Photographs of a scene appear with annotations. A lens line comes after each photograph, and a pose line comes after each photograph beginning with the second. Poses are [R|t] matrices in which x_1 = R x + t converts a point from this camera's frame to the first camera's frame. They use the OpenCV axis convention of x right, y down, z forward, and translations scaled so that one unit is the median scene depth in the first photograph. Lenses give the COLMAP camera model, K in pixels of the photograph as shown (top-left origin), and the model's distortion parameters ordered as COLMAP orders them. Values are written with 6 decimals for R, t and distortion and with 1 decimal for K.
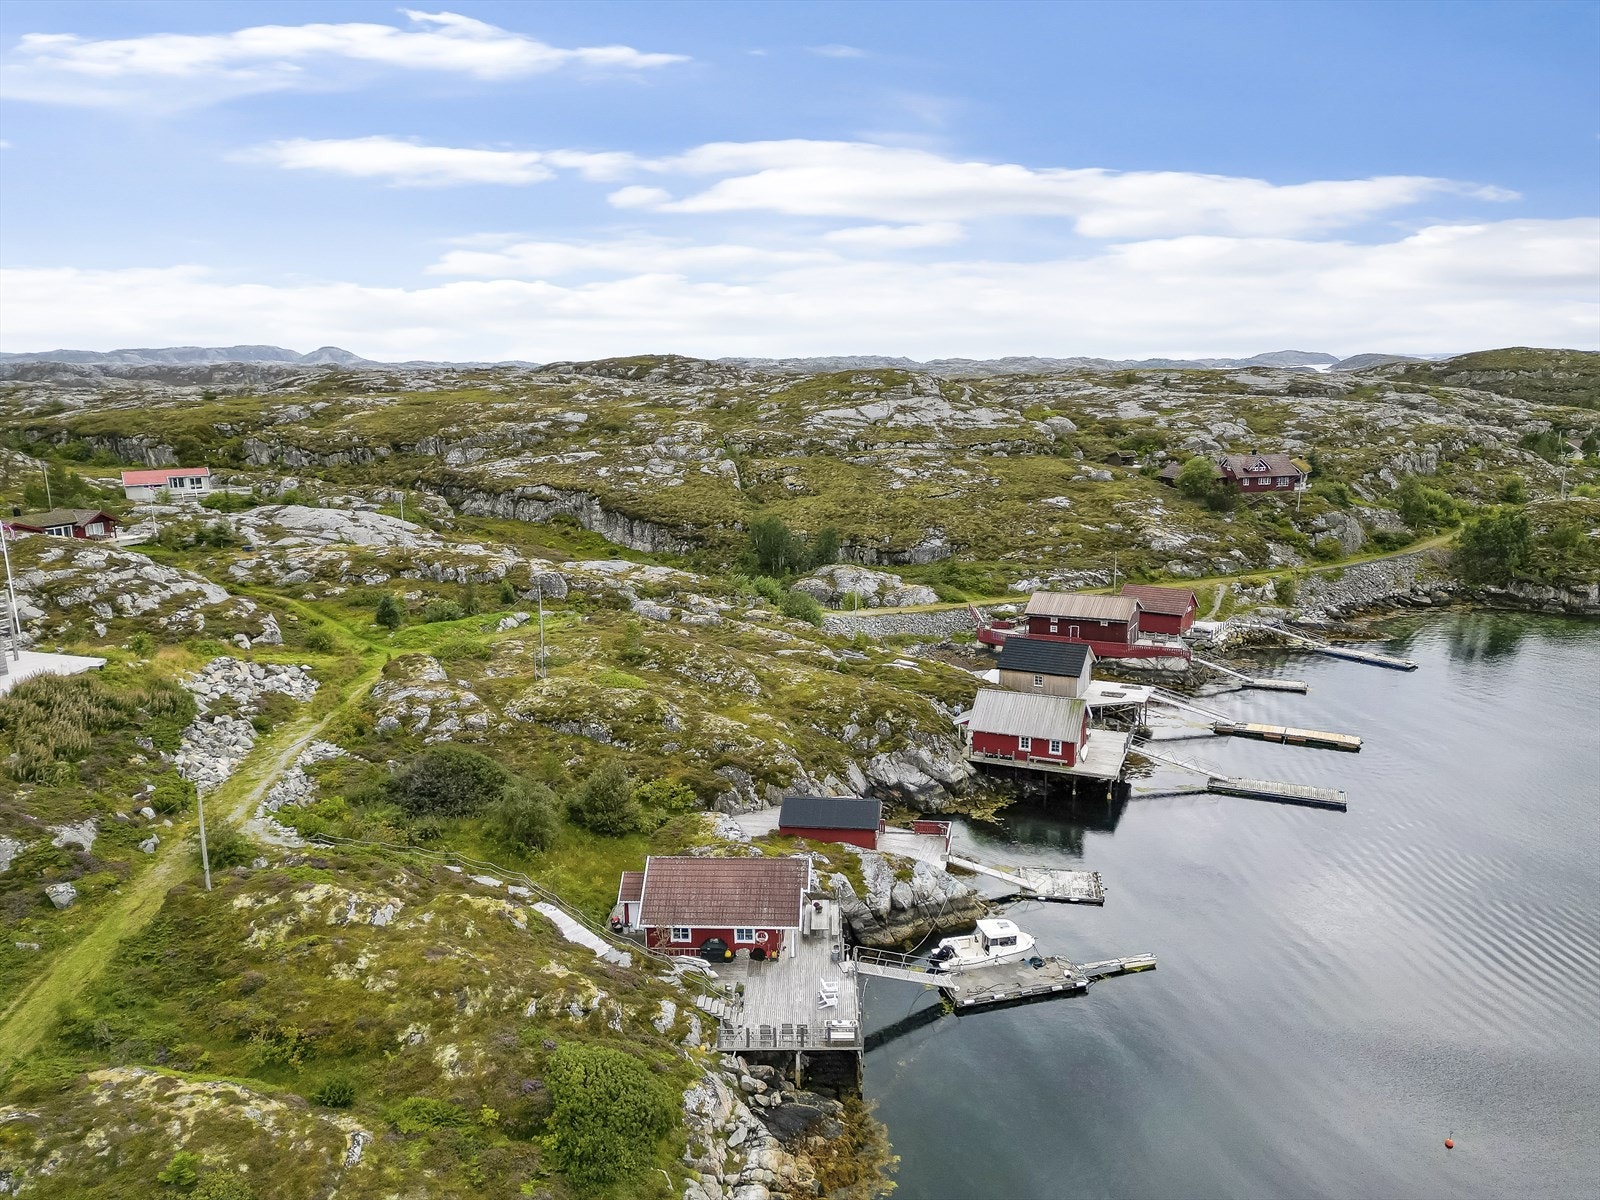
lens RADIAL K [[1116.1, 0, 800.0], [0, 1116.1, 600.0], [0, 0, 1]] dist [0.081254, -0.082845]
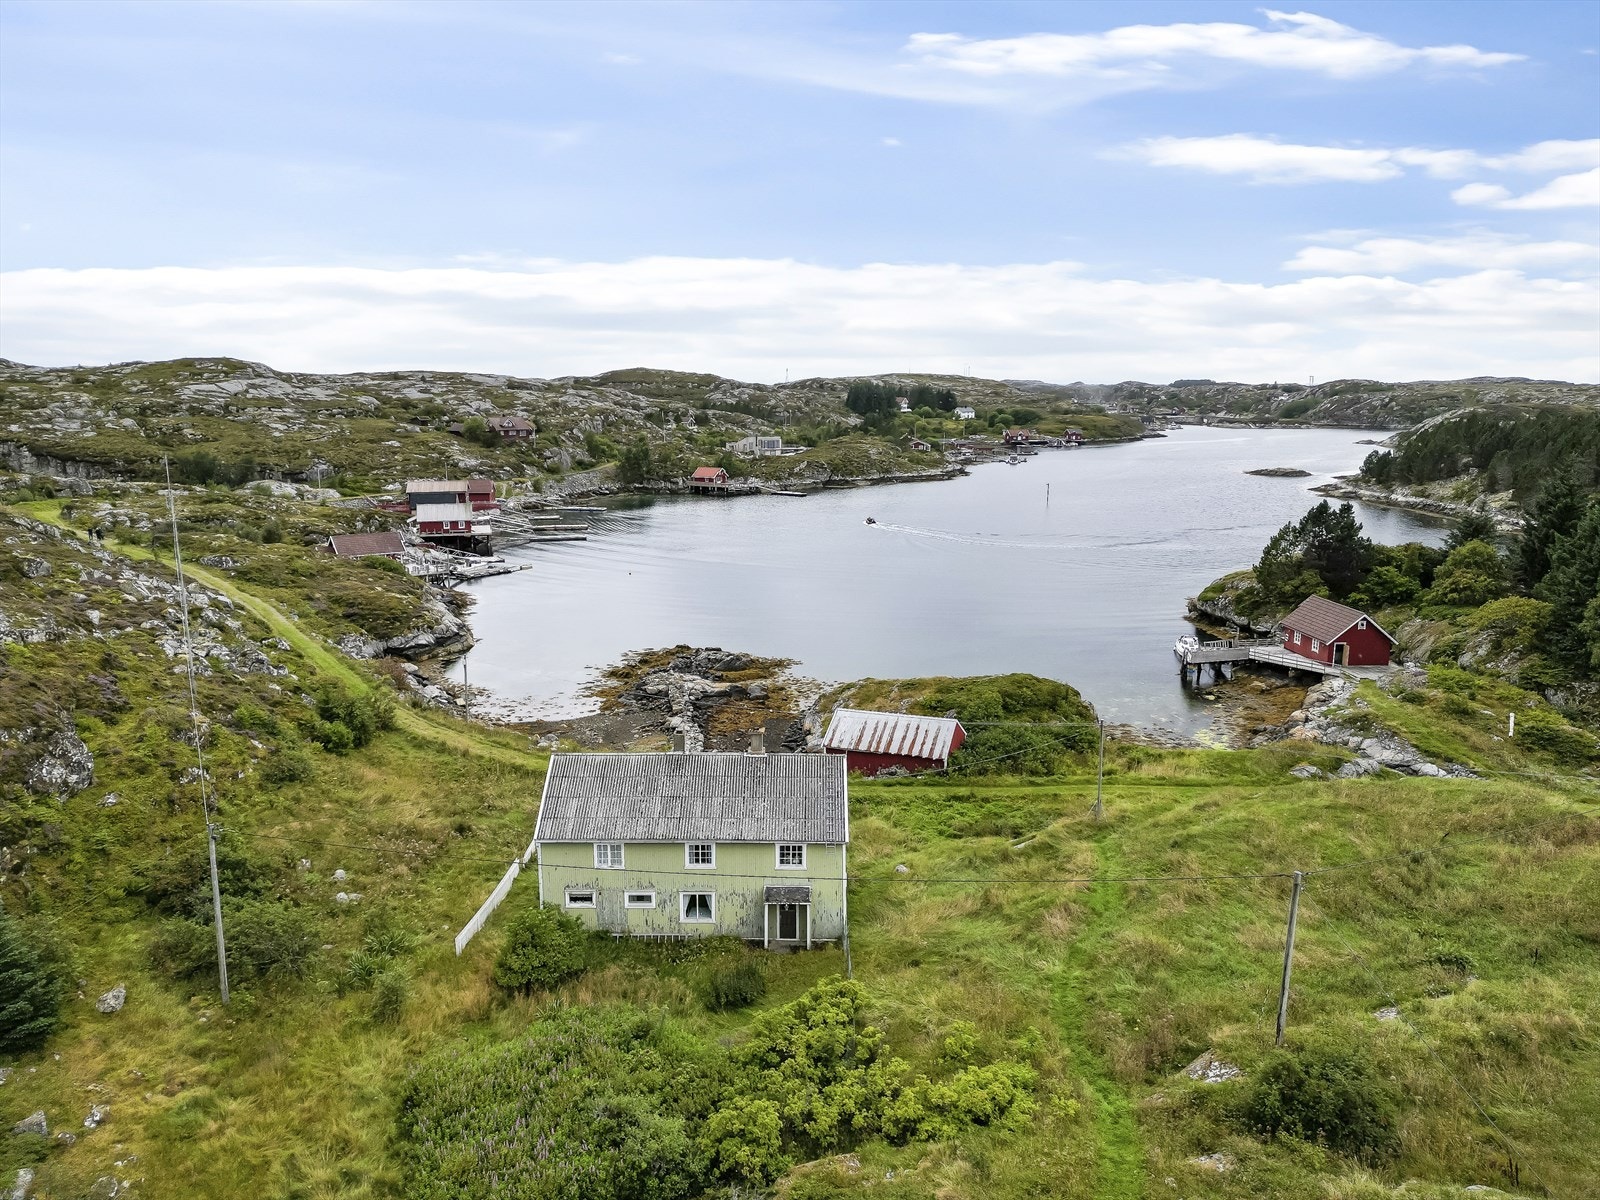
lens RADIAL K [[1116.1, 0, 800.0], [0, 1116.1, 600.0], [0, 0, 1]] dist [0.081254, -0.082845]
pose [[0.775342, -0.102295, 0.623202, -0.302816], [0.115334, 0.993135, 0.019527, 0.149668], [-0.620921, 0.056736, 0.781817, -0.516392]]
